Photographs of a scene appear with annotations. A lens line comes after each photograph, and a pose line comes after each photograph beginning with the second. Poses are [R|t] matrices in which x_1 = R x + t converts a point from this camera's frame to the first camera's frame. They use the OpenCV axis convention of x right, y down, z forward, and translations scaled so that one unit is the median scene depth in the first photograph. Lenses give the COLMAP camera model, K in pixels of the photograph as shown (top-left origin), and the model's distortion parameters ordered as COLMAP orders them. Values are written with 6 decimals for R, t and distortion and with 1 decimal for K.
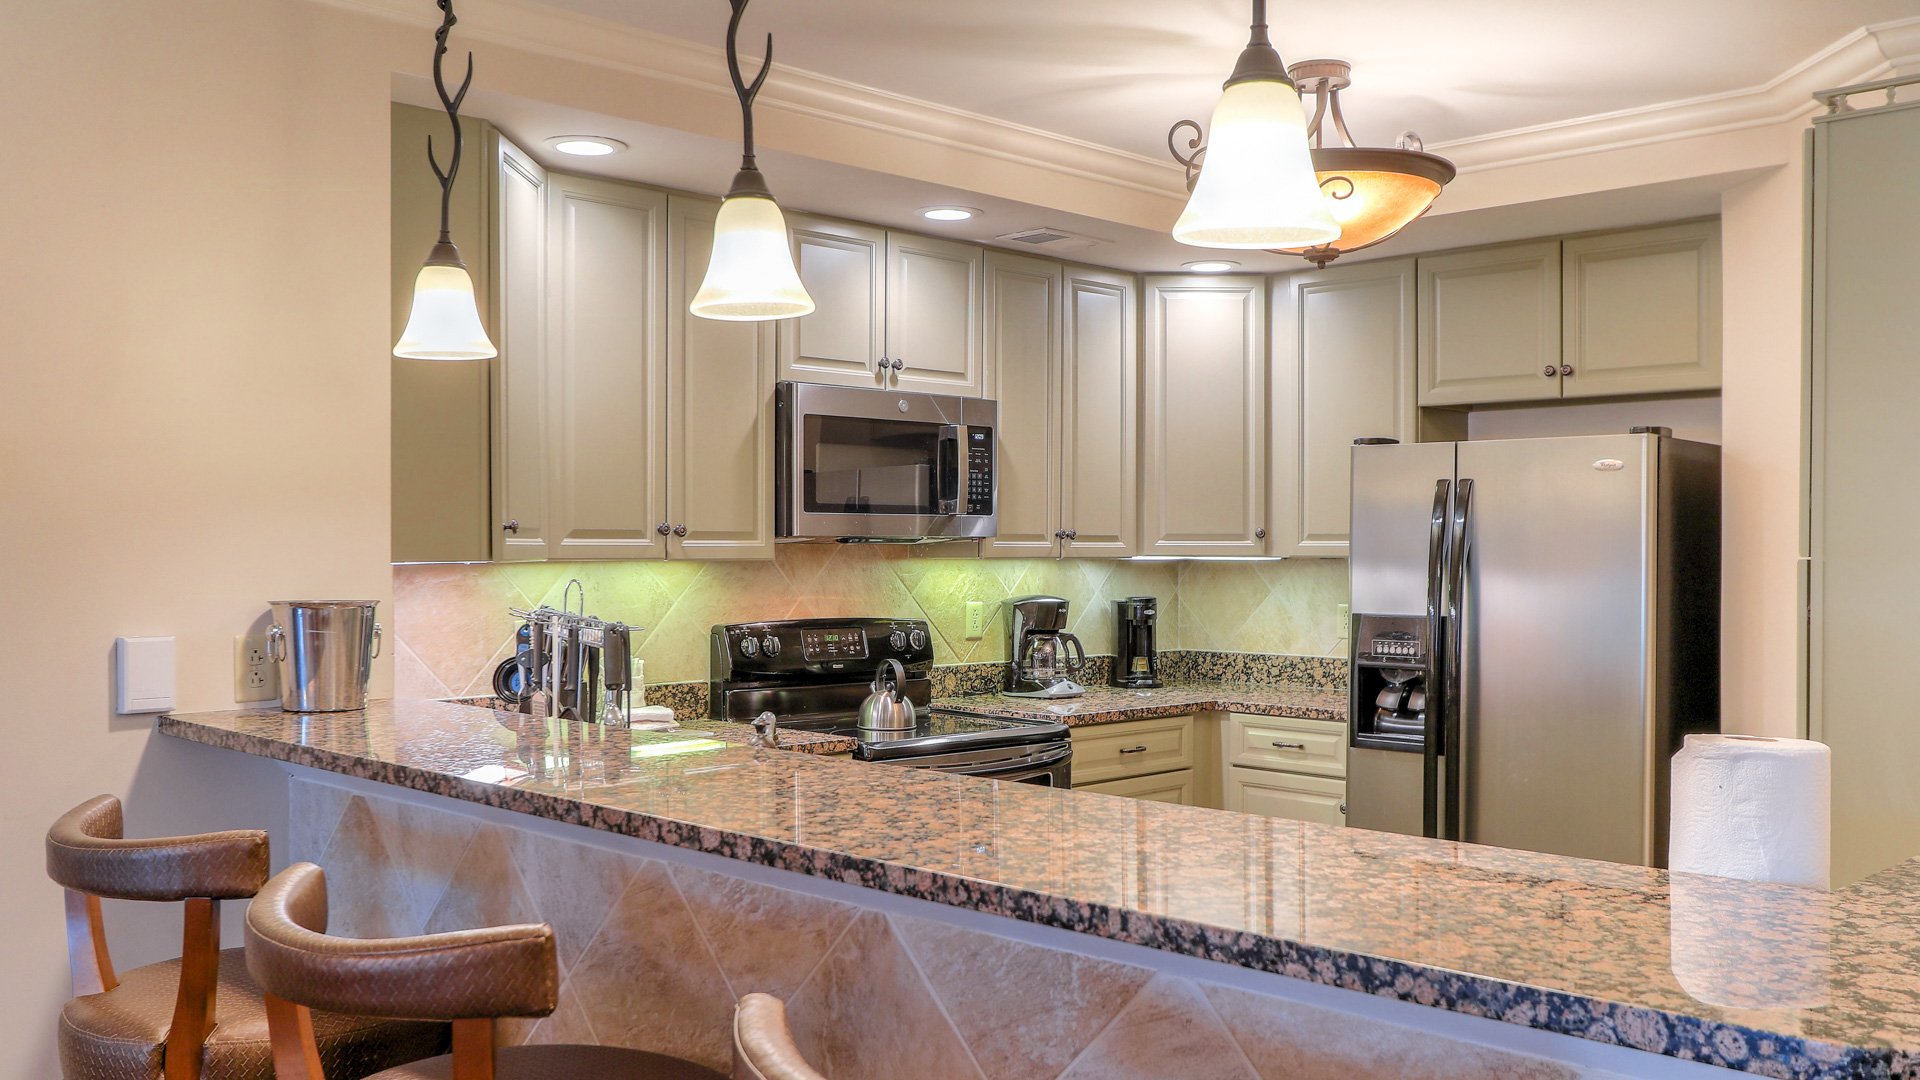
lens RADIAL K [[1733.6, 0, 960.0], [0, 1733.6, 543.1], [0, 0, 1]] dist [0.007486, -0.000636]
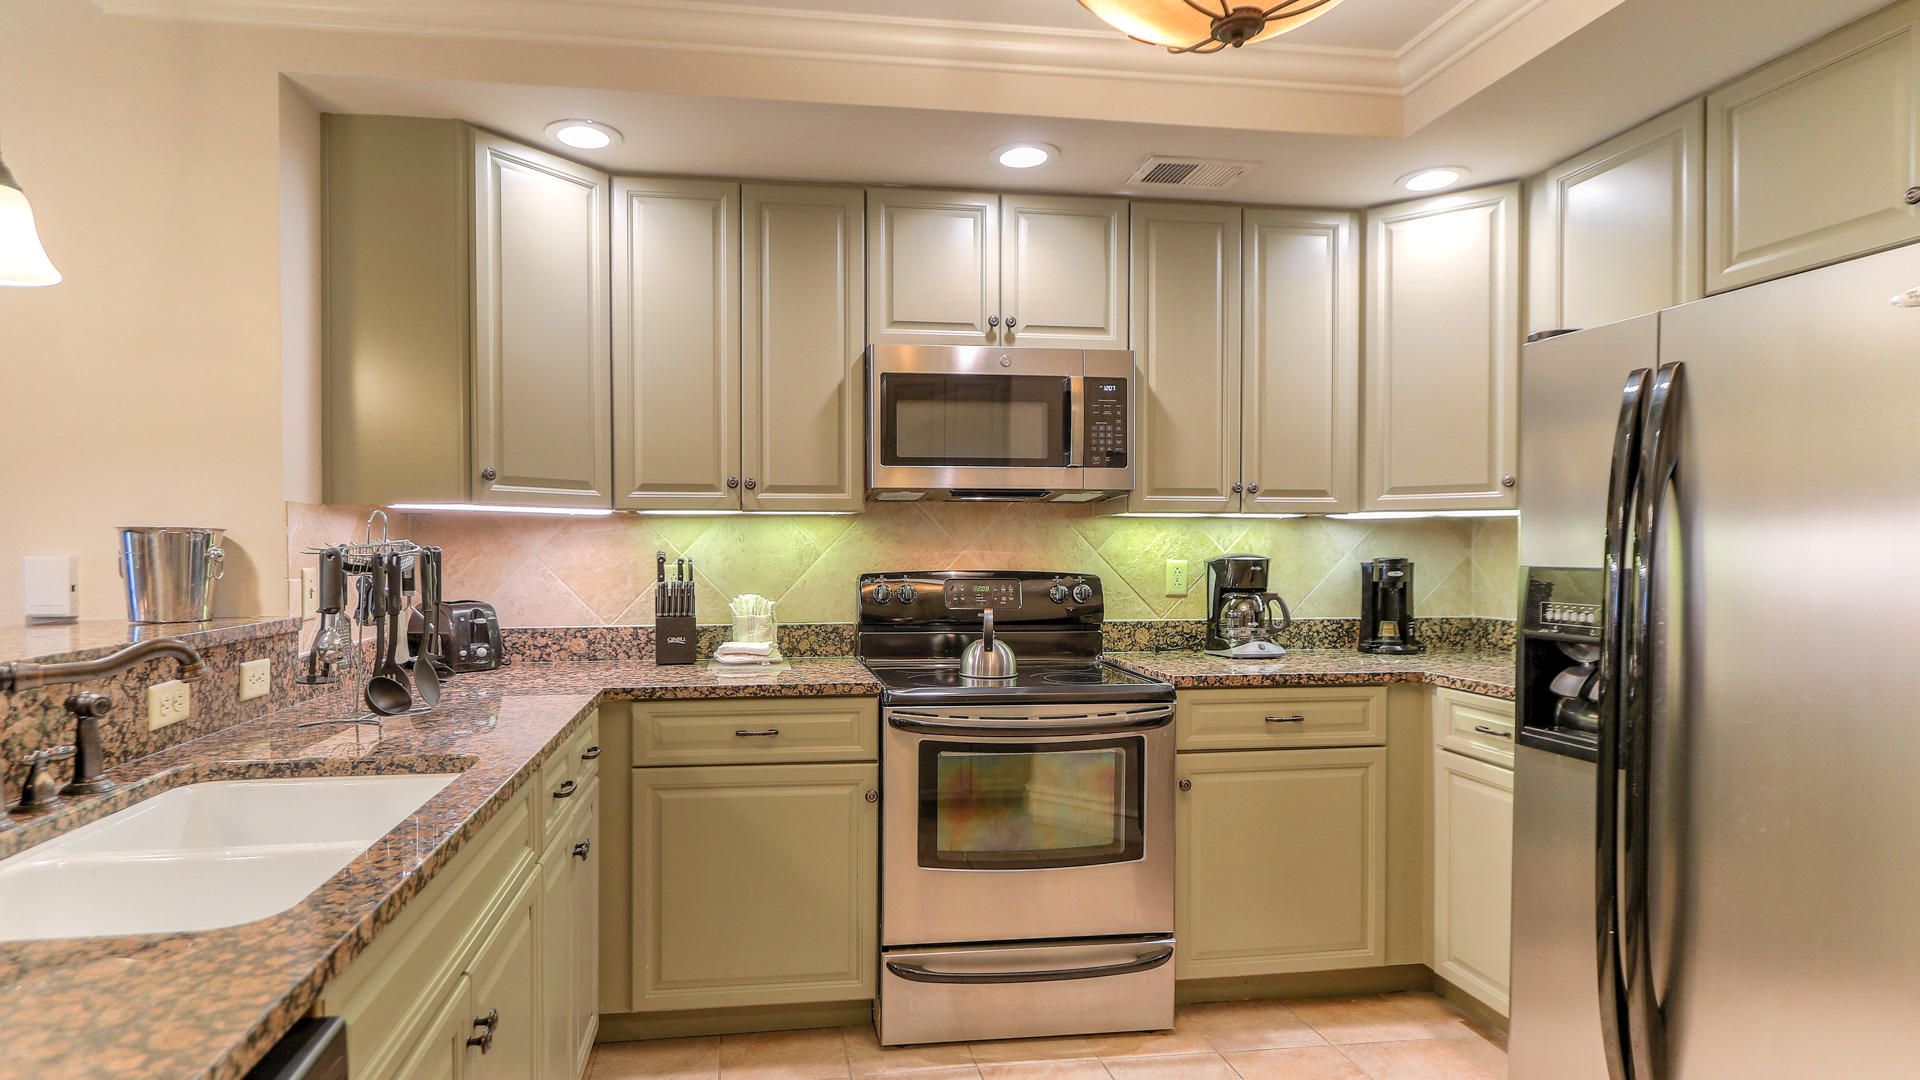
lens RADIAL K [[1016.1, 0, 950.0], [0, 1016.1, 563.2], [0, 0, 1]] dist [0.014642, 0.003695]
pose [[0.799041, 0.001520, -0.601274, 0.271986], [0.003566, 0.999967, 0.007266, 0.032030], [0.601265, -0.007949, 0.799010, 0.453110]]
